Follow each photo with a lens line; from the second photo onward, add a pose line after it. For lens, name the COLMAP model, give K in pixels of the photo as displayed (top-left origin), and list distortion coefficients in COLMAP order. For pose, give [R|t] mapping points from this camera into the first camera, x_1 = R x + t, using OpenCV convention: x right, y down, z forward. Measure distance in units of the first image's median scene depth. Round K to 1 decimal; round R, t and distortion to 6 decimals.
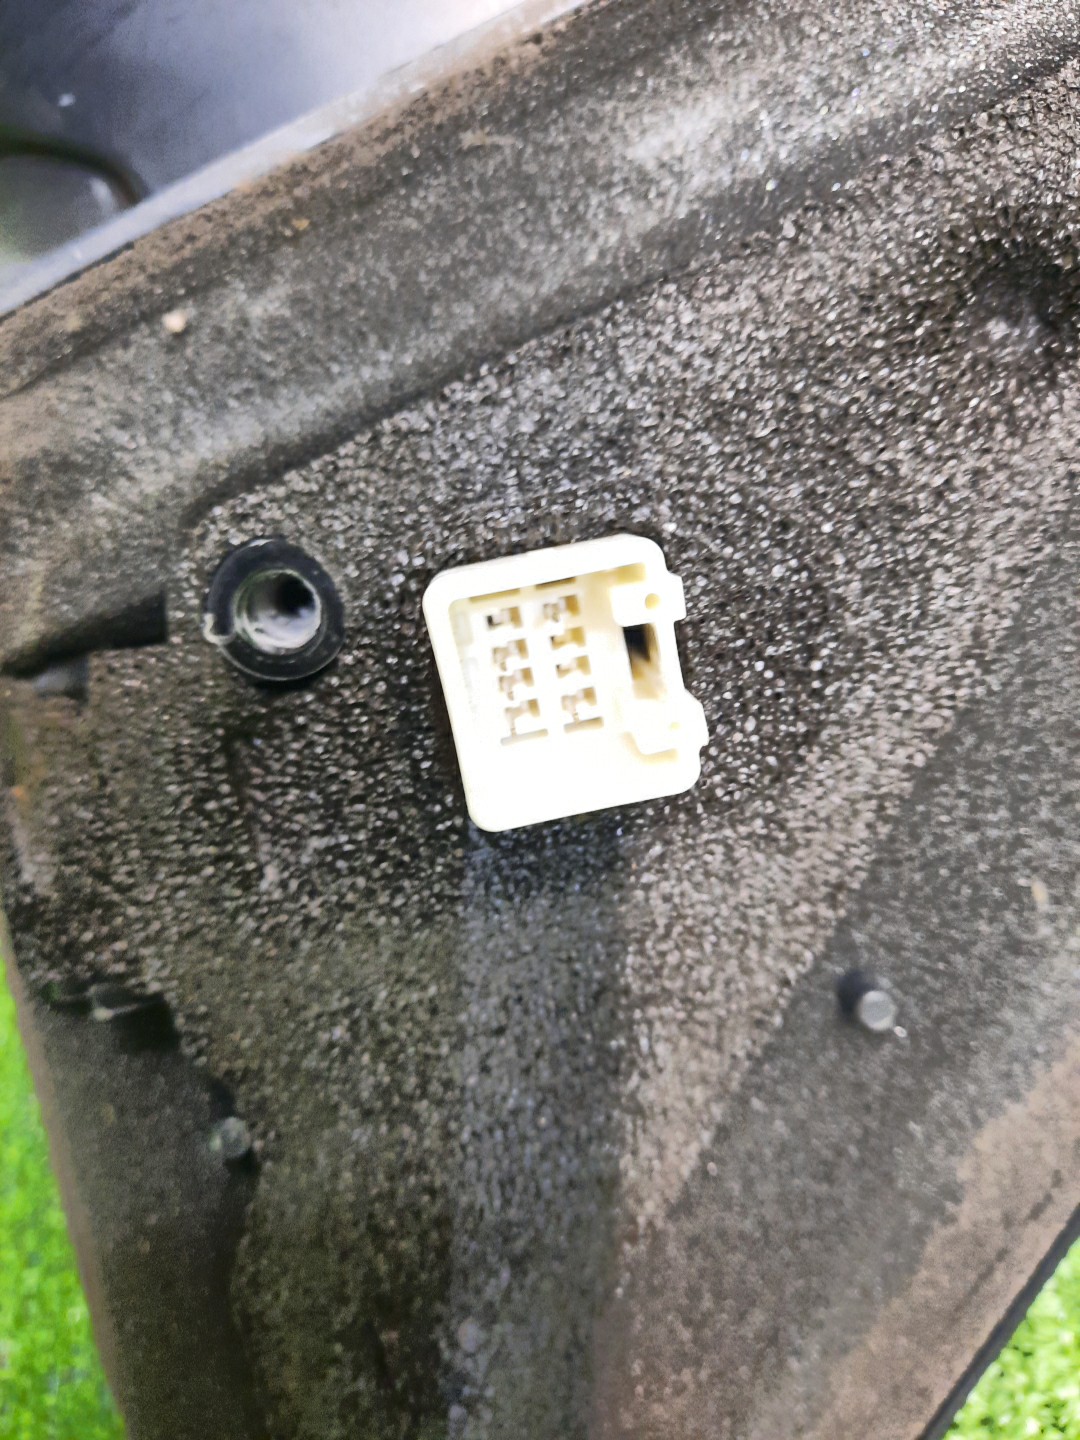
lens RADIAL K [[1063.5, 0, 540.0], [0, 1063.5, 720.0], [0, 0, 1]] dist [0.054892, -0.091229]
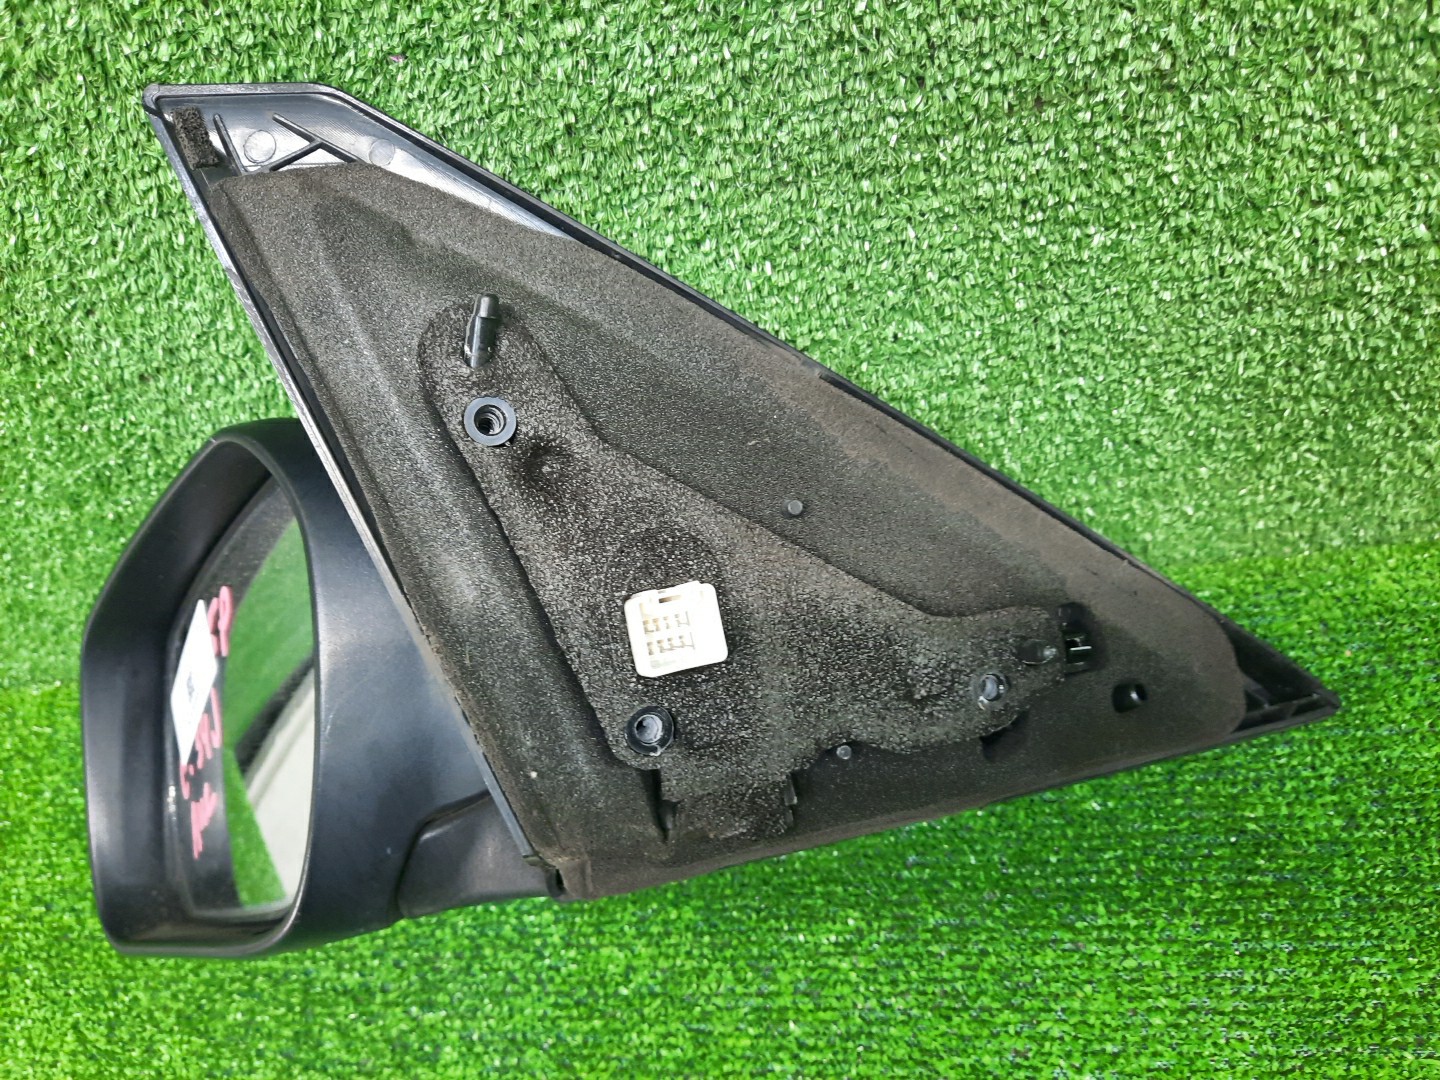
lens RADIAL K [[1063.5, 0, 720.0], [0, 1063.5, 540.0], [0, 0, 1]] dist [0.054892, -0.091229]
pose [[0.003584, -0.999178, 0.040382, 0.141094], [0.996237, 0.007065, 0.086381, -0.160975], [-0.086595, 0.039921, 0.995443, -1.819877]]
